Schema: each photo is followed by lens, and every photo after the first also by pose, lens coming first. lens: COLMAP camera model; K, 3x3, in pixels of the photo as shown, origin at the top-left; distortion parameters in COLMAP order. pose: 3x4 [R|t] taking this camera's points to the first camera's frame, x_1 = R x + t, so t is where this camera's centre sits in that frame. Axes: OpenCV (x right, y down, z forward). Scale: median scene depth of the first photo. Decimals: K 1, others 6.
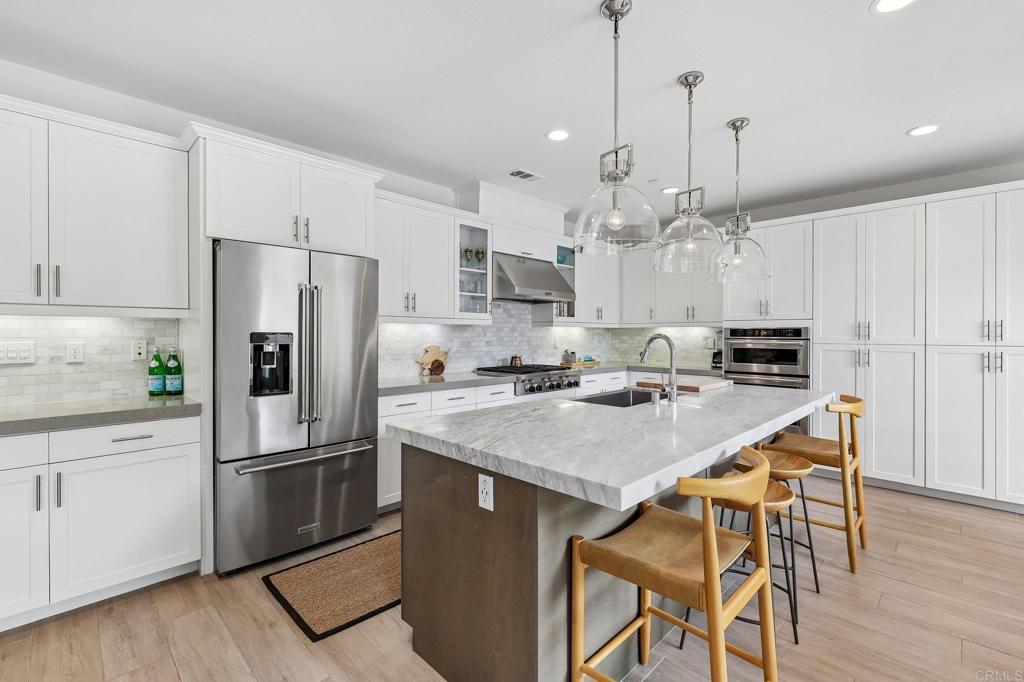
lens RADIAL K [[455.9, 0, 493.0], [0, 455.9, 341.7], [0, 0, 1]] dist [0.008715, -0.004451]
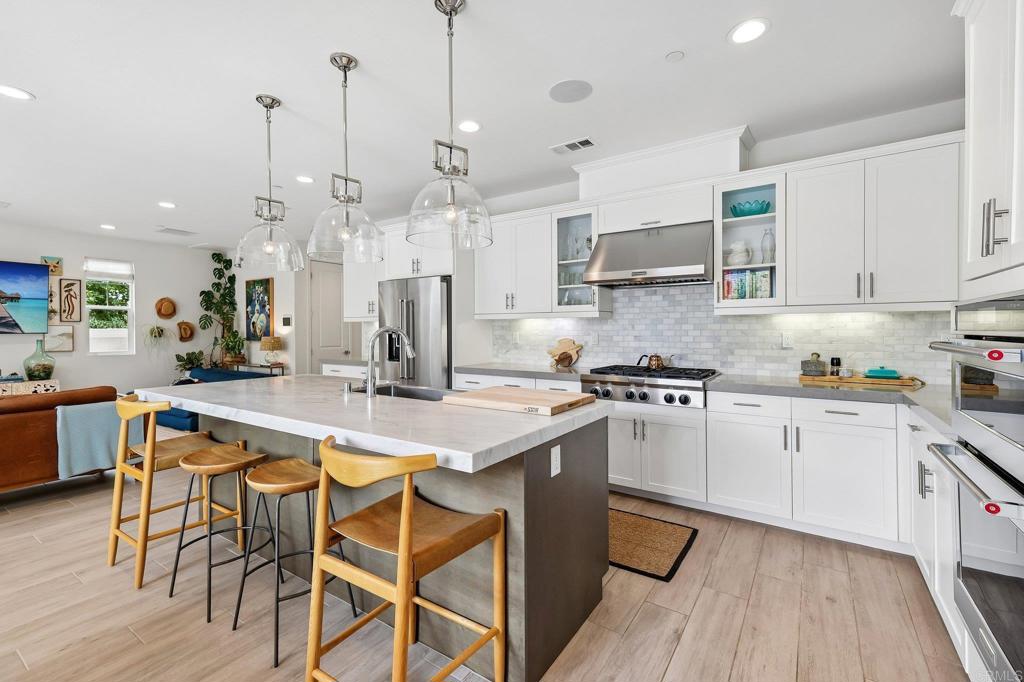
lens RADIAL K [[455.9, 0, 516.7], [0, 455.9, 338.7], [0, 0, 1]] dist [0.008715, -0.004451]
pose [[0.199666, 0.017262, -0.979712, 0.868604], [-0.013406, 0.999799, 0.014884, -0.005212], [0.979772, 0.010162, 0.199858, 0.682617]]
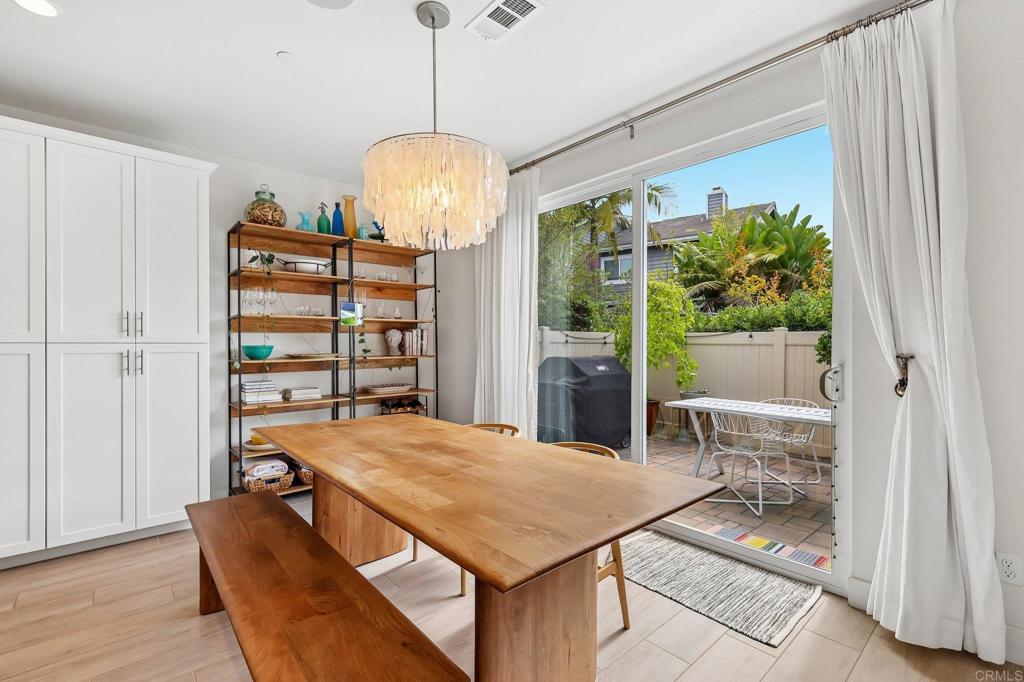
lens RADIAL K [[455.9, 0, 520.0], [0, 455.9, 337.4], [0, 0, 1]] dist [0.008715, -0.004451]
pose [[0.047844, 0.014472, 0.998750, 0.266870], [0.020433, 0.999672, -0.015465, 0.023104], [-0.998646, 0.021148, 0.047533, 0.233226]]
